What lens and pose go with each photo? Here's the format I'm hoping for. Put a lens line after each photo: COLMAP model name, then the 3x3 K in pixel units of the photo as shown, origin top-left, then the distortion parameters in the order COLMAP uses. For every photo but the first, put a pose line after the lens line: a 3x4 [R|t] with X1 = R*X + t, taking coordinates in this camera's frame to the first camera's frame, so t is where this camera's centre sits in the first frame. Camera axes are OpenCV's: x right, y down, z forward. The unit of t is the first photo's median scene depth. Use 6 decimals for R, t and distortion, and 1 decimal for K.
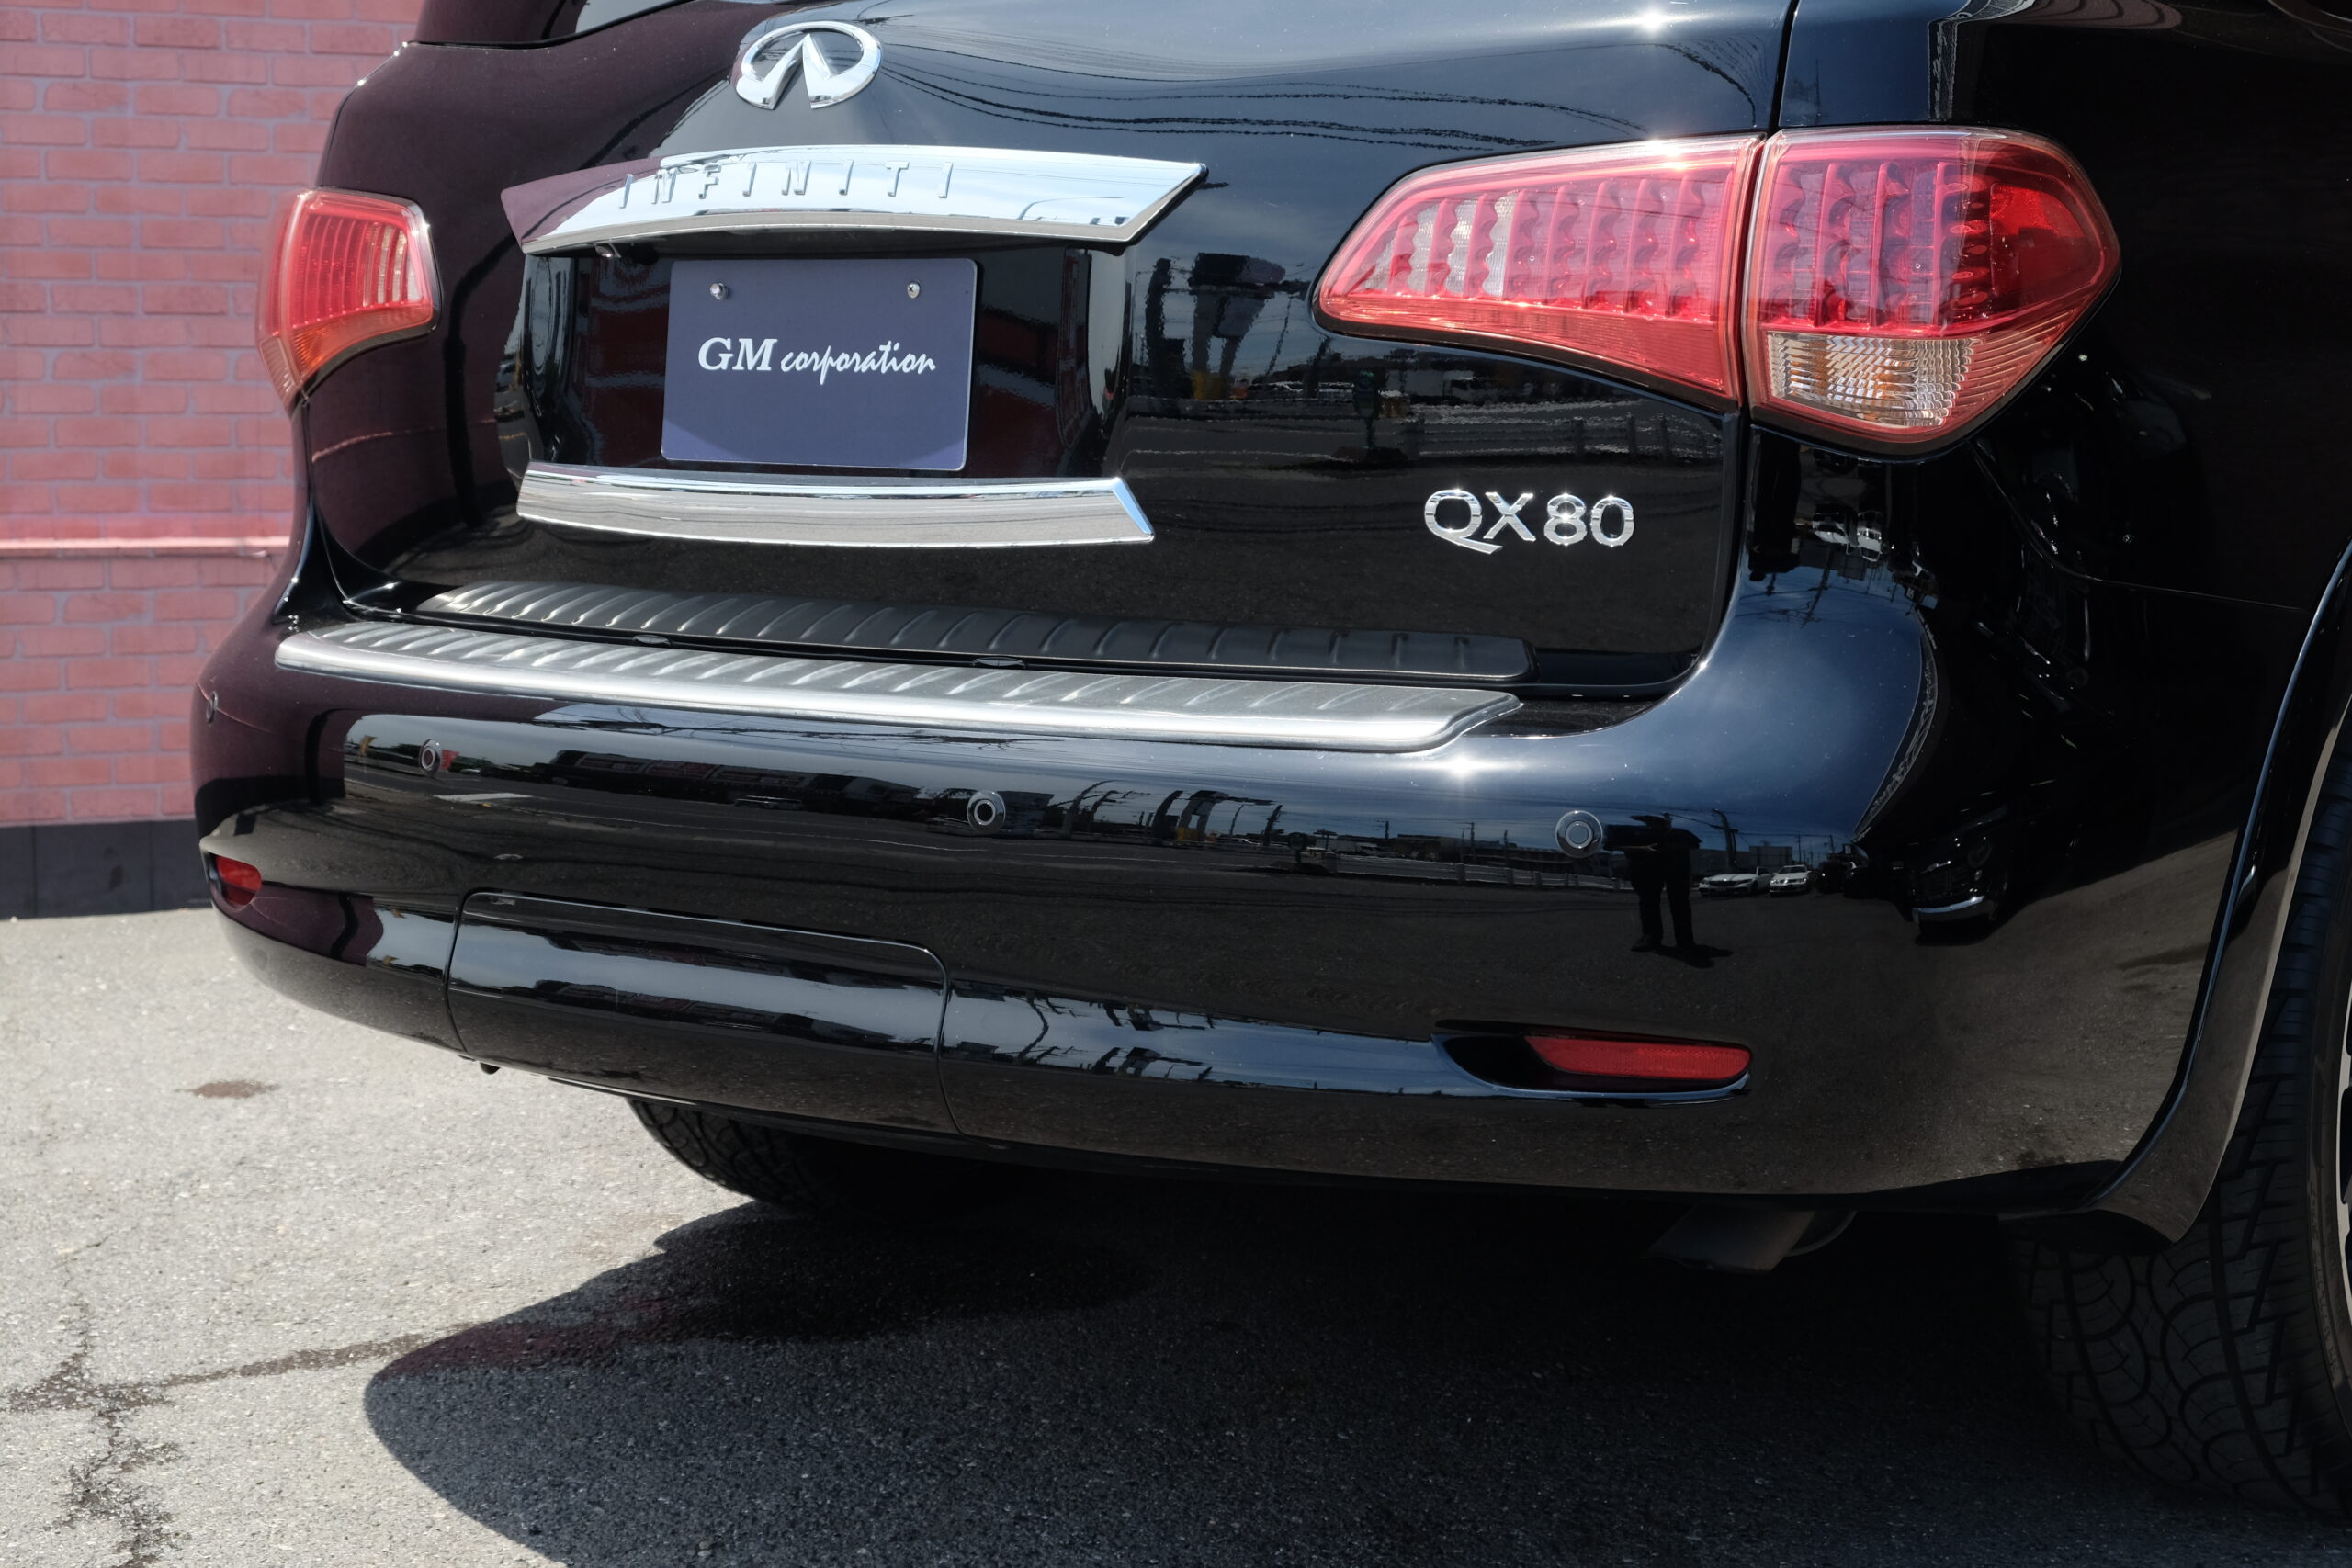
lens RADIAL K [[3614.7, 0, 1175.2], [0, 3614.7, 775.8], [0, 0, 1]] dist [0.035483, 0.016710]
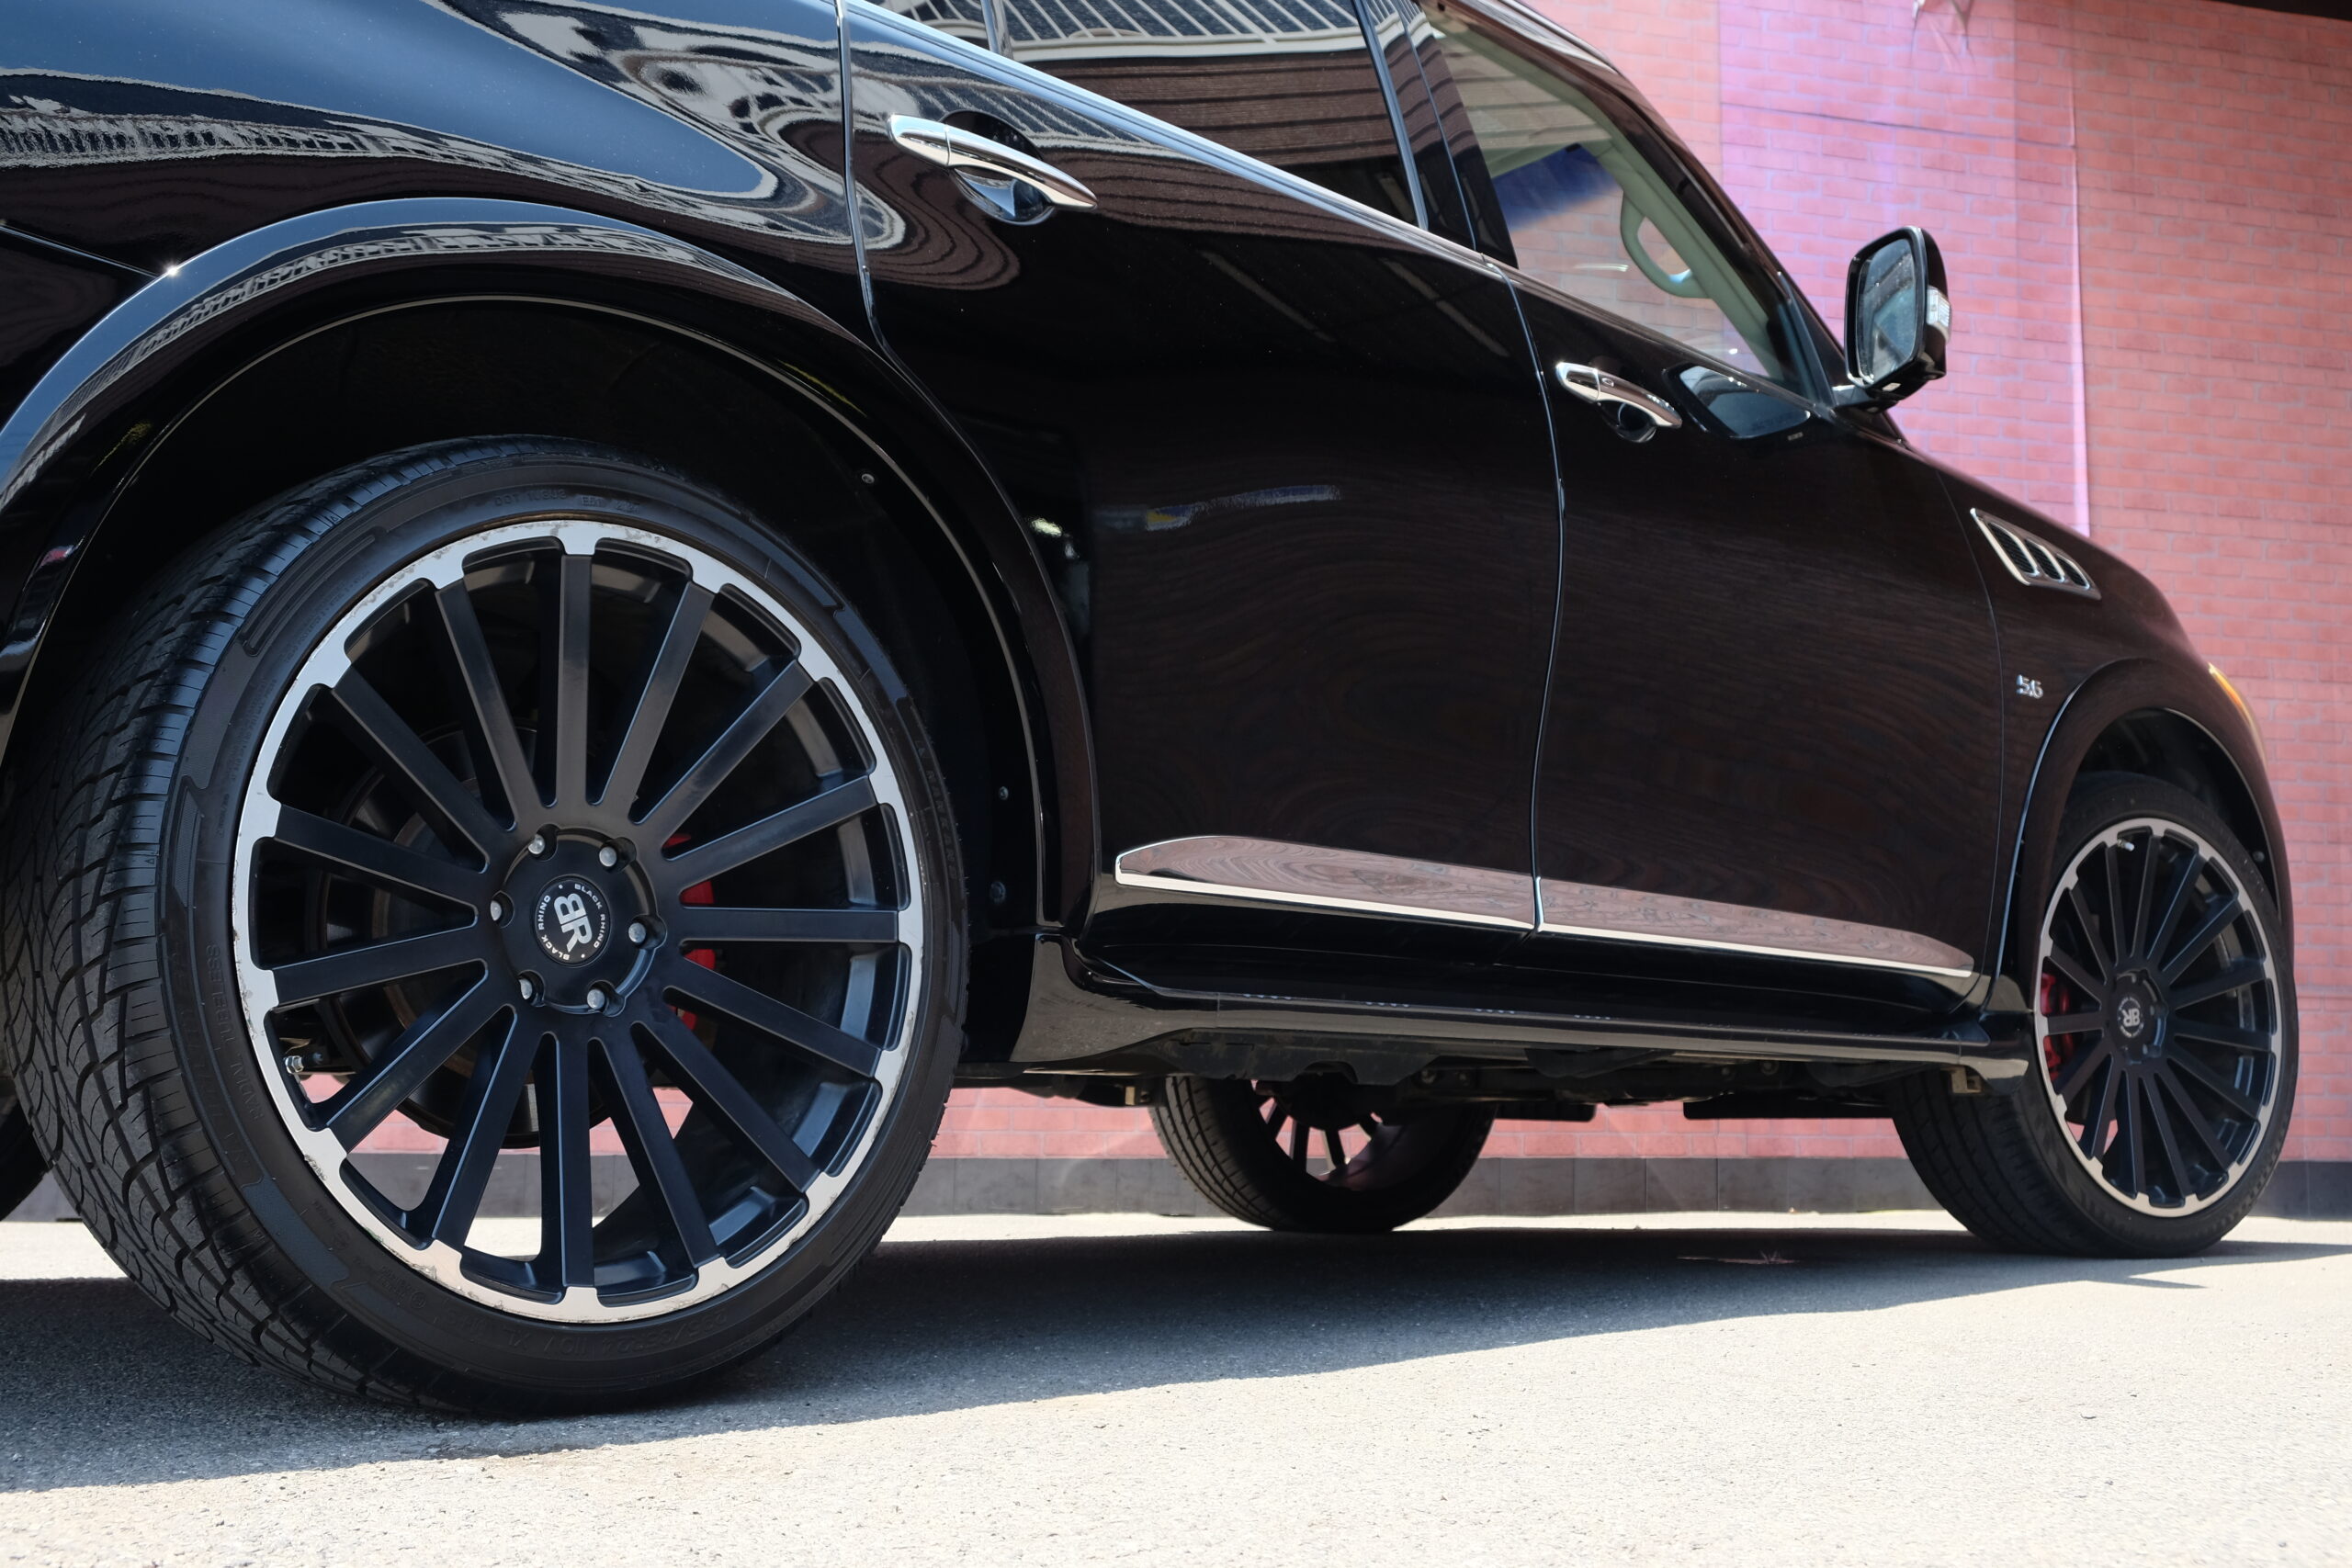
lens RADIAL K [[2672.4, 0, 1184.2], [0, 2672.4, 779.4], [0, 0, 1]] dist [-0.070829, 0.236039]
pose [[0.992765, -0.011706, -0.119499, 0.619845], [-0.019099, 0.967170, -0.253412, 0.232009], [0.118542, 0.253861, 0.959949, 0.399999]]
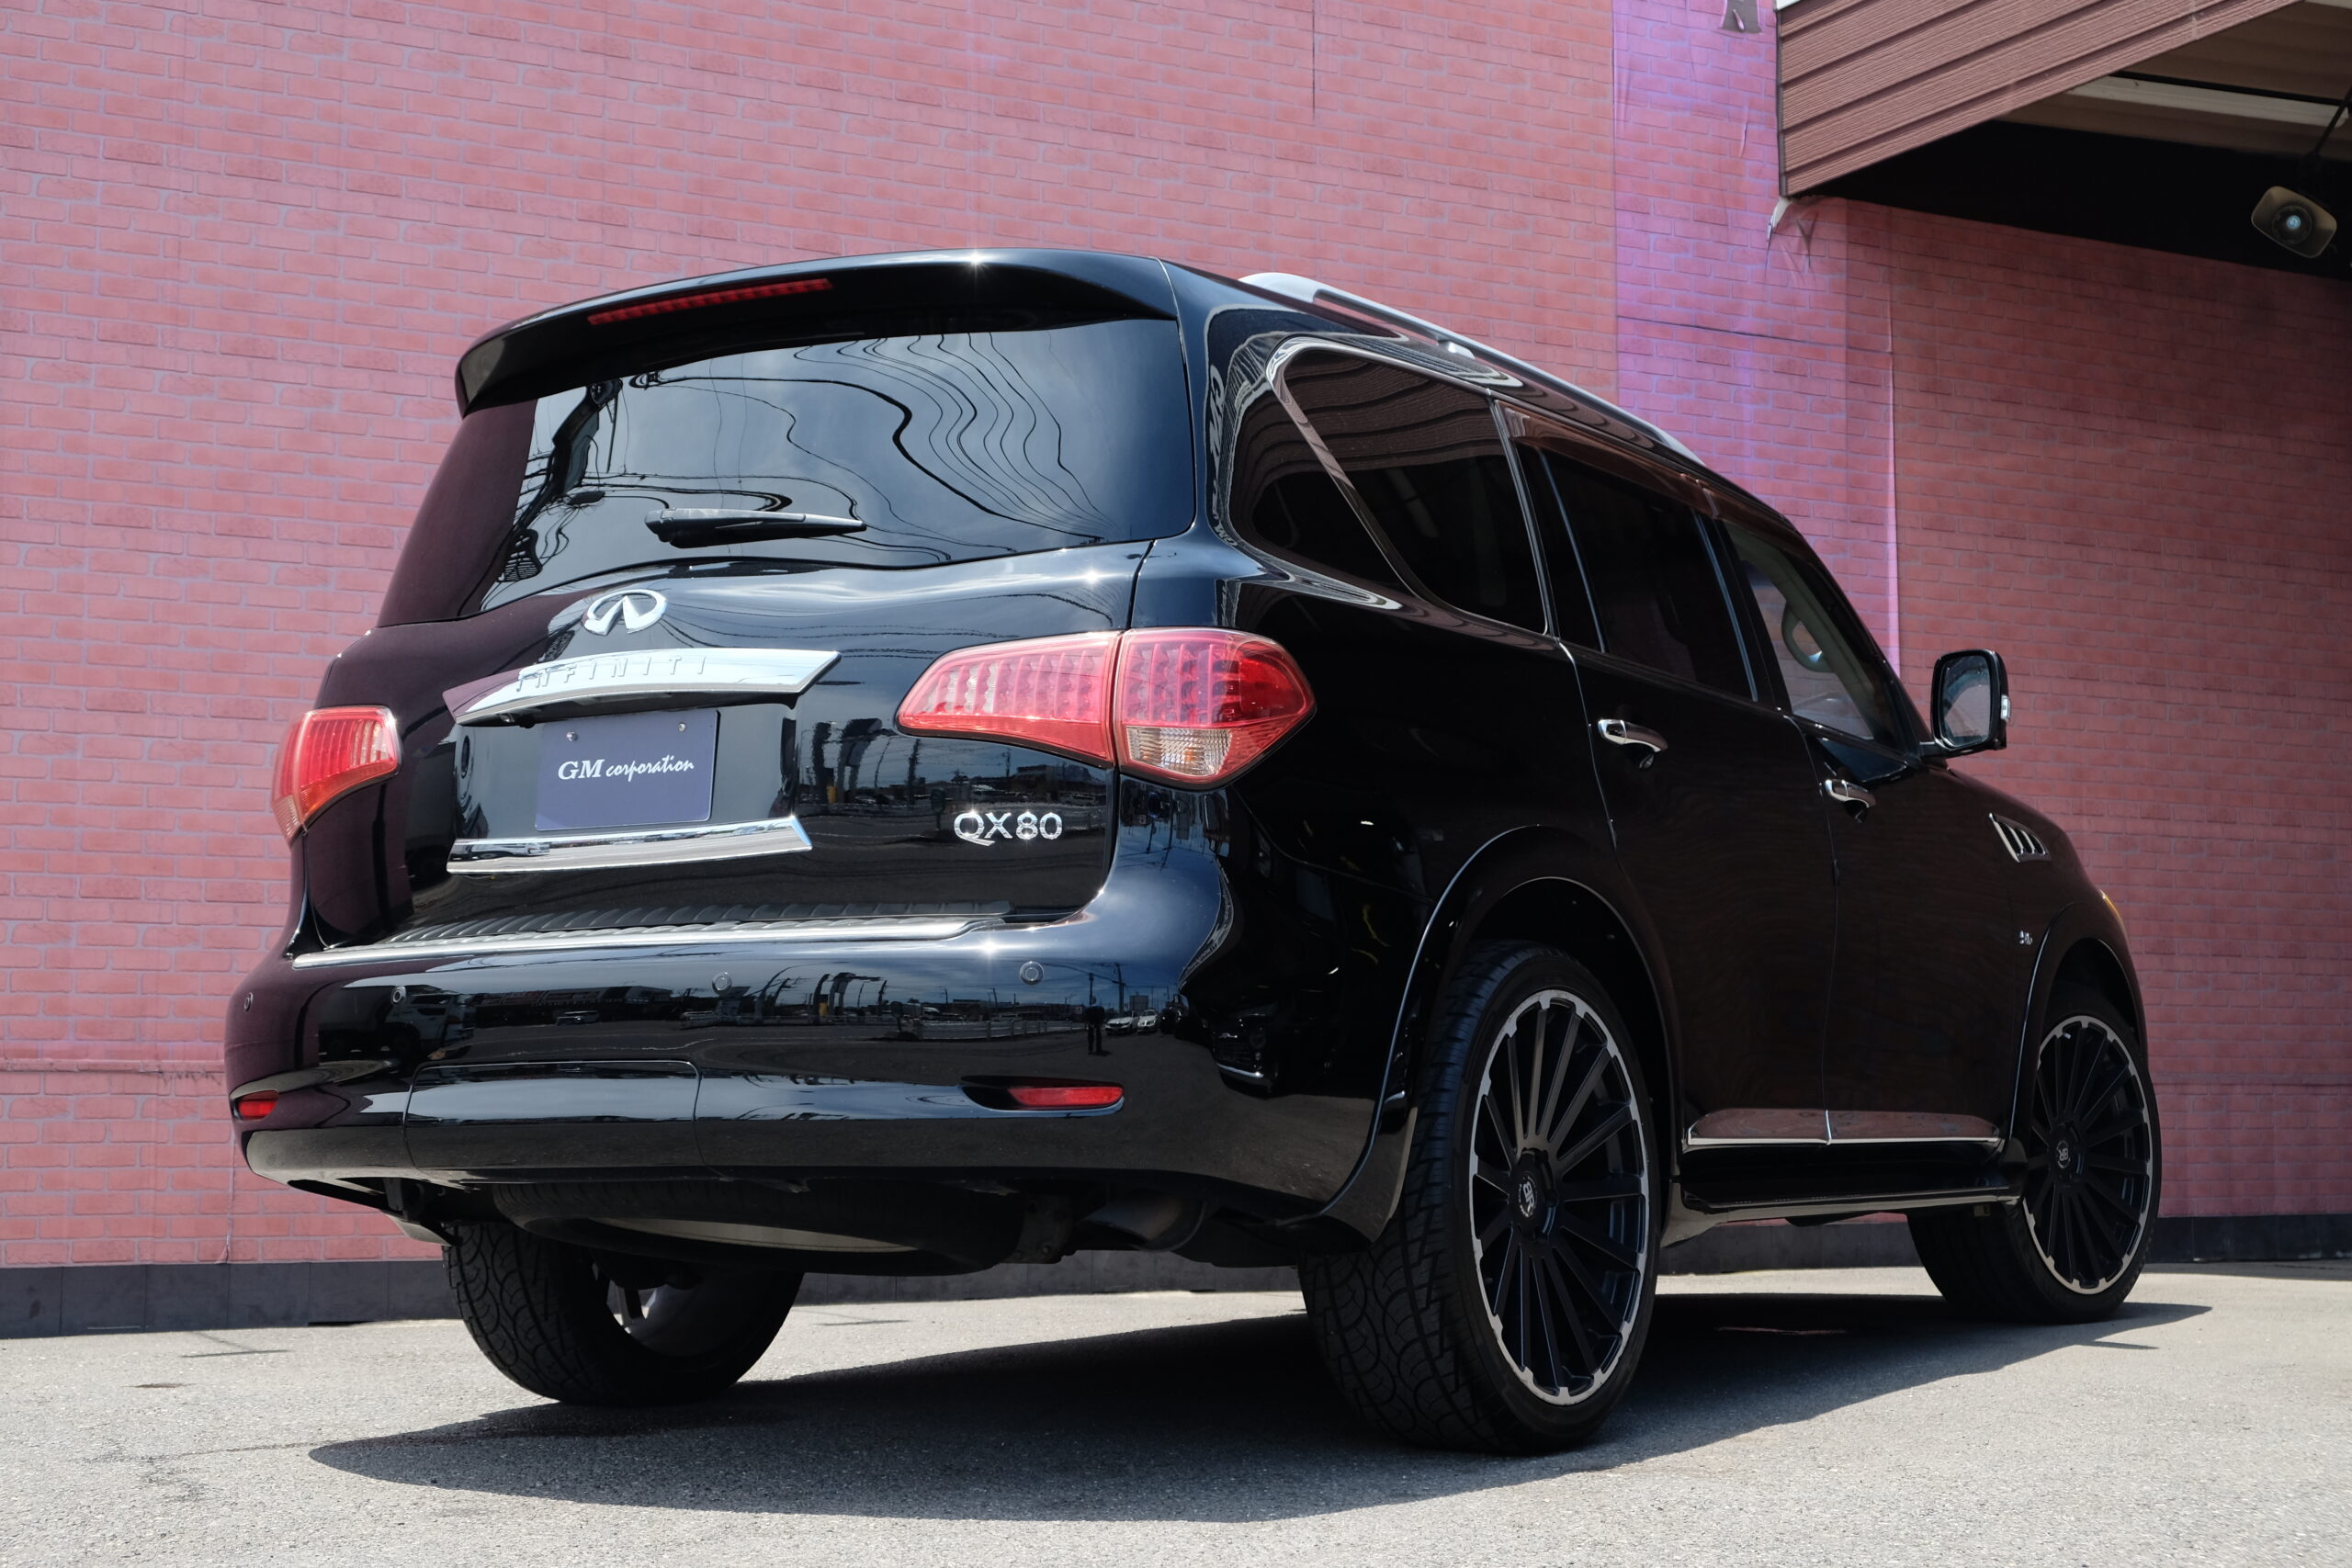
lens RADIAL K [[3370.1, 0, 1176.0], [0, 3370.1, 784.0], [0, 0, 1]] dist [0.009650, 0.028078]
pose [[0.994772, 0.002542, 0.102093, 0.002882], [0.020090, 0.975286, -0.220033, 0.262337], [-0.100129, 0.220934, 0.970135, -0.651787]]
